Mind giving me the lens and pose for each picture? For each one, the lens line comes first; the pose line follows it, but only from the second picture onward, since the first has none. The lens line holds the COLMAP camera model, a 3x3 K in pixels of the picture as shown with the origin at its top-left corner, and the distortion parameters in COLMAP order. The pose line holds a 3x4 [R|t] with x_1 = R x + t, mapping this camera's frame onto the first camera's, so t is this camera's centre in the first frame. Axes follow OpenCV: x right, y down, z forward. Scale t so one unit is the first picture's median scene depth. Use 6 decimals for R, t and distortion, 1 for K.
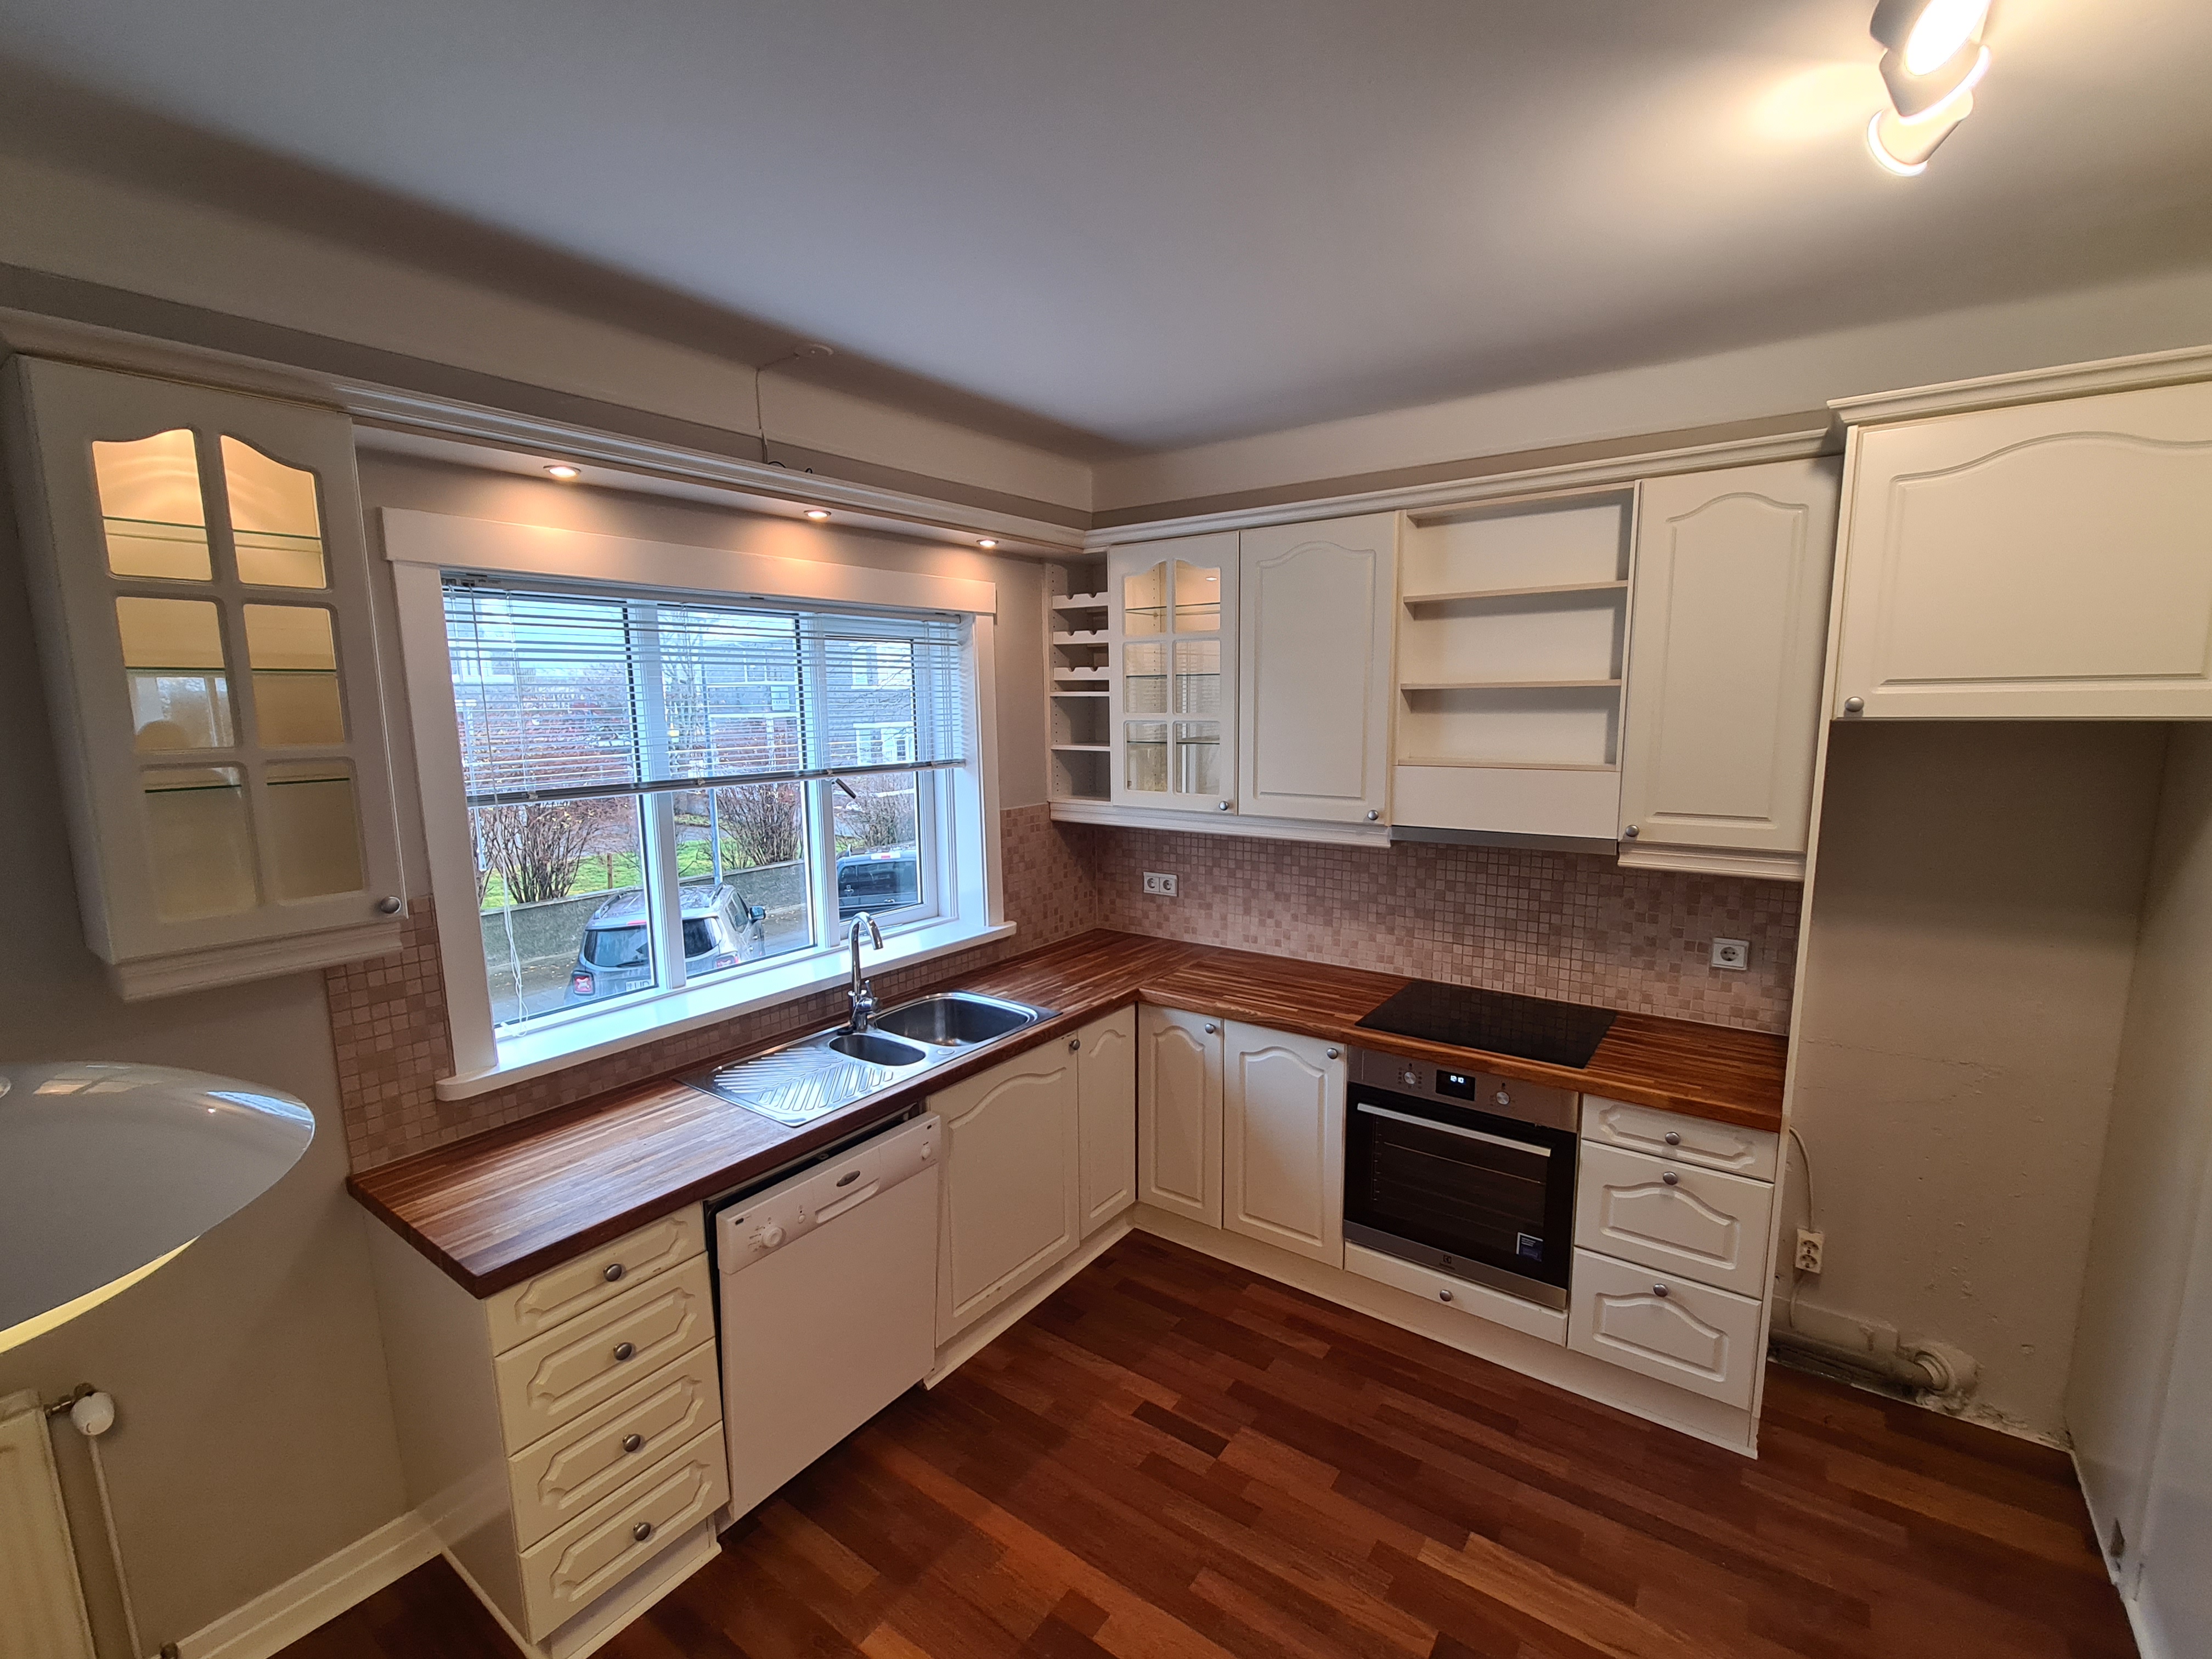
lens RADIAL K [[984.2, 0, 1106.0], [0, 984.2, 829.5], [0, 0, 1]] dist [-0.000011, -0.000334]
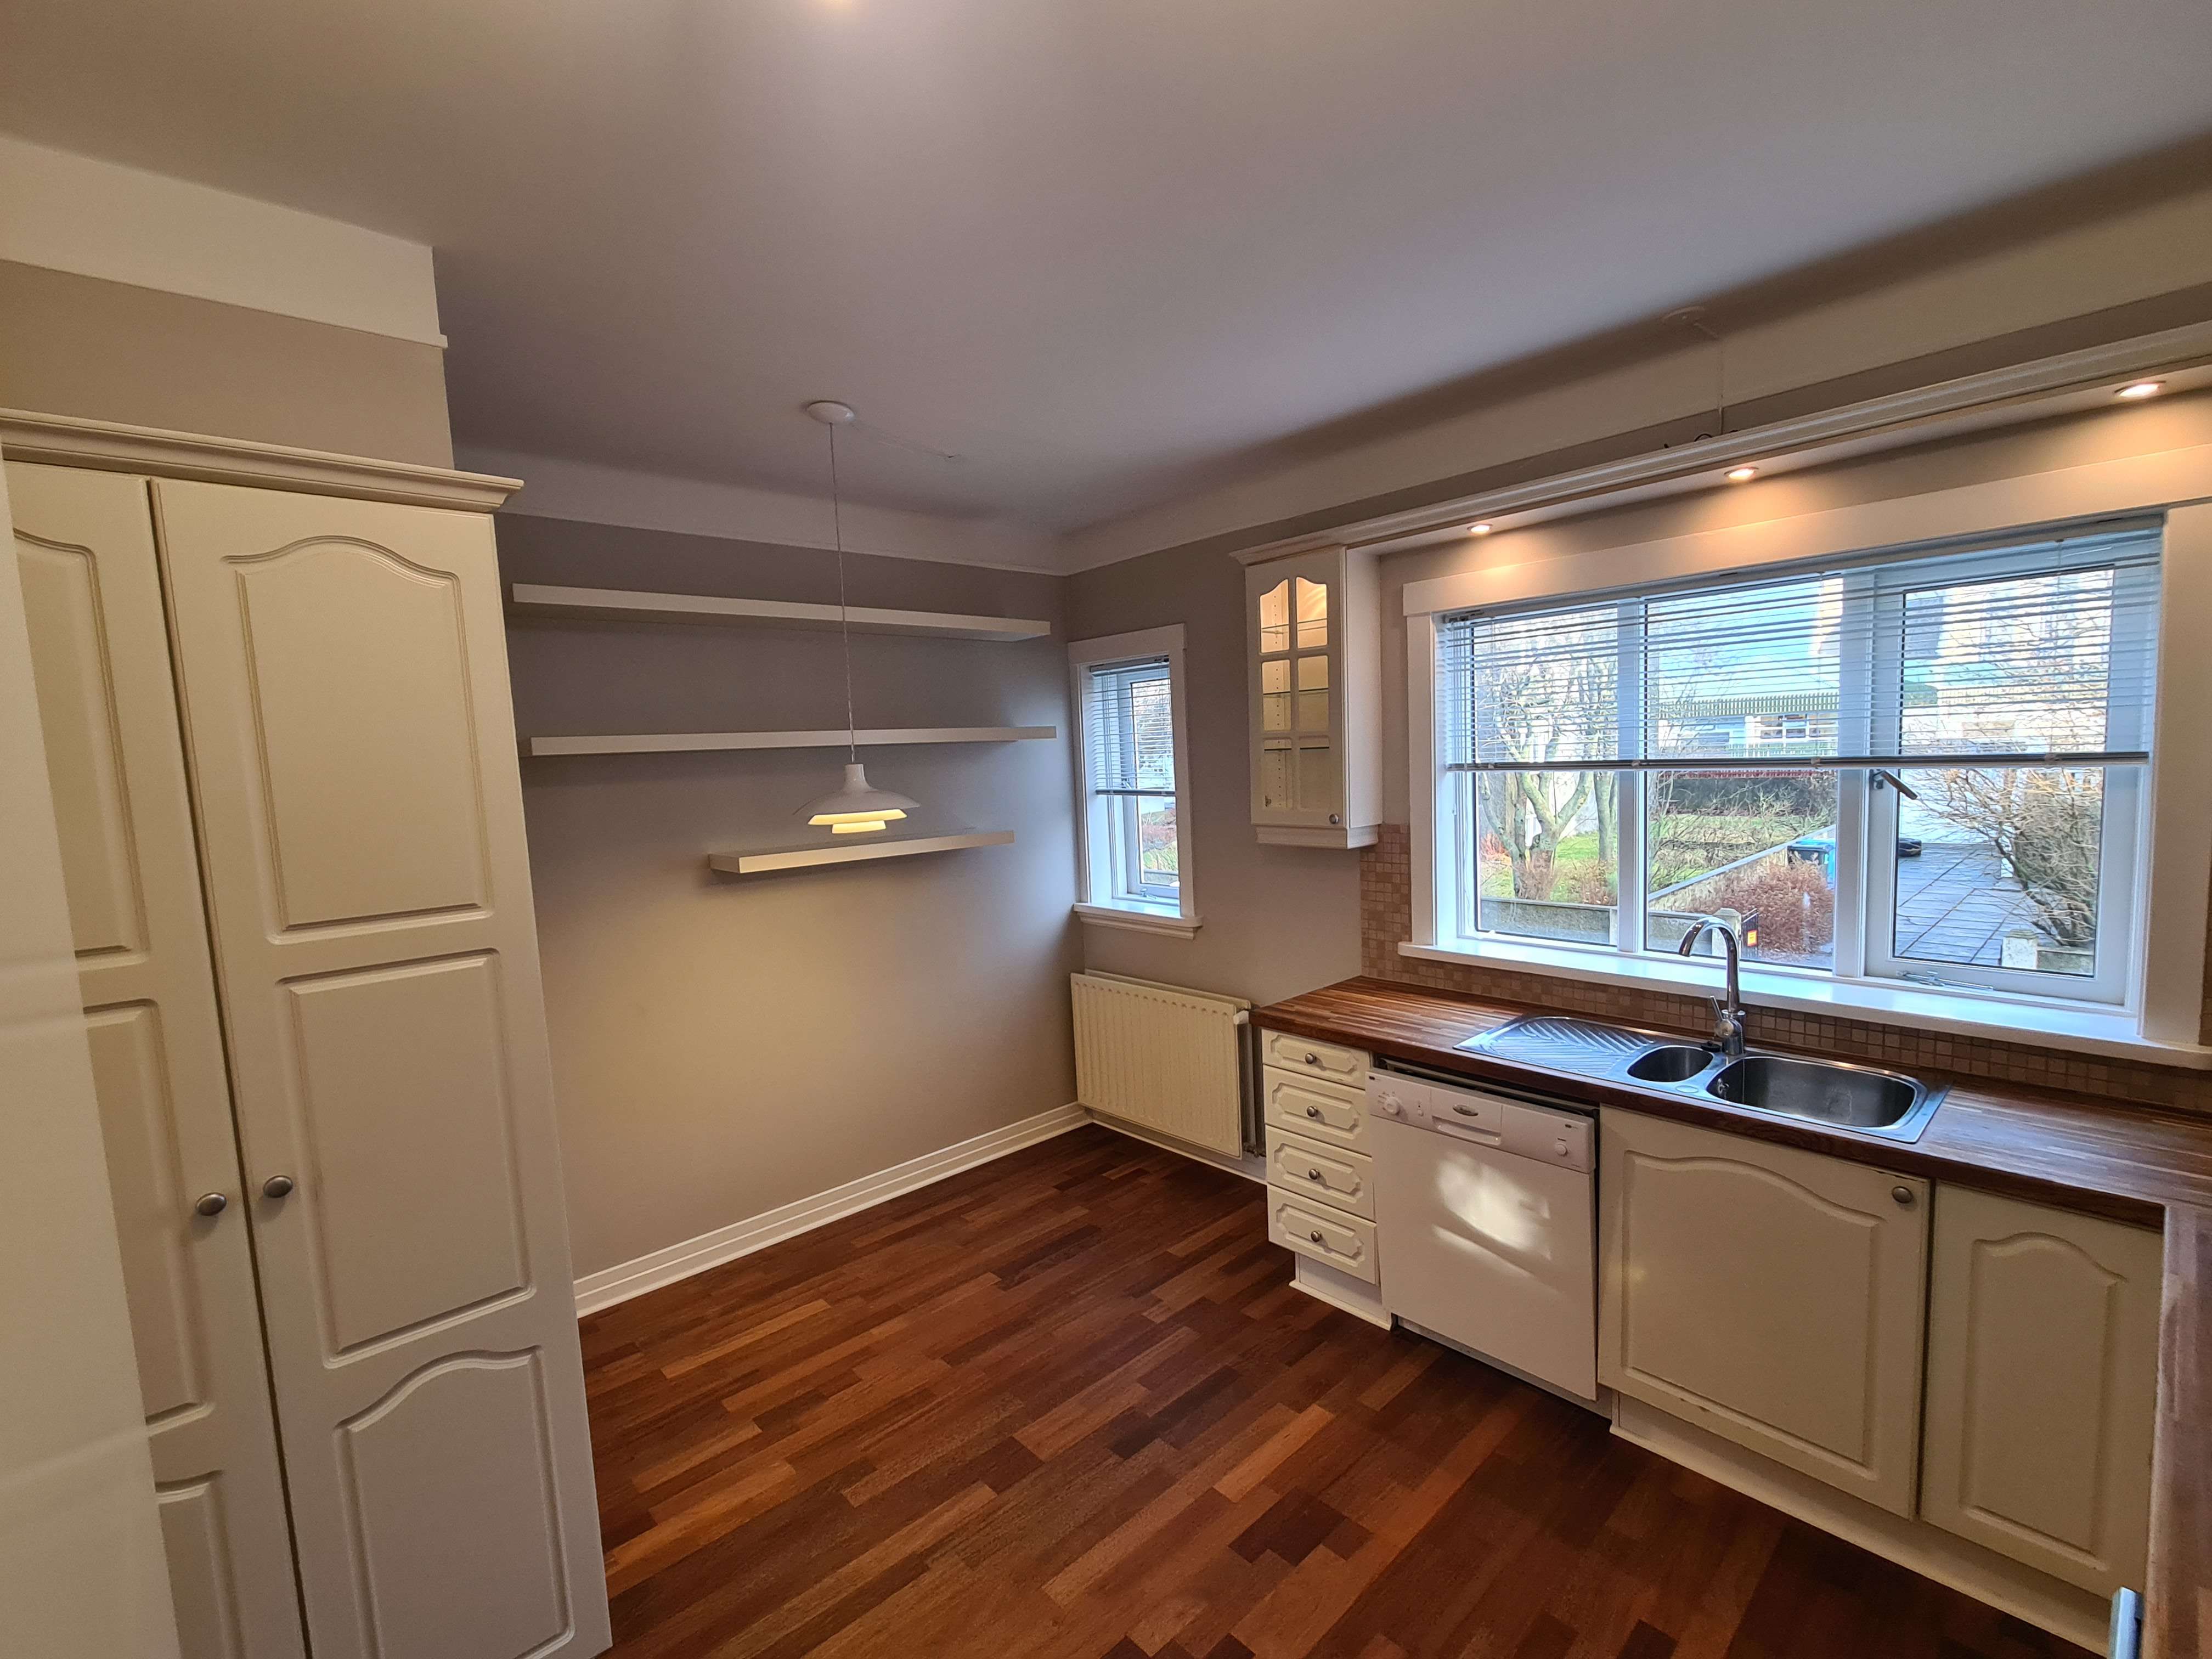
lens RADIAL K [[984.2, 0, 1106.0], [0, 984.2, 829.5], [0, 0, 1]] dist [-0.000011, -0.000334]
pose [[-0.209397, 0.094213, -0.973281, 0.926621], [-0.088131, 0.989478, 0.114742, -0.060928], [0.973851, 0.109803, -0.198891, 0.812509]]
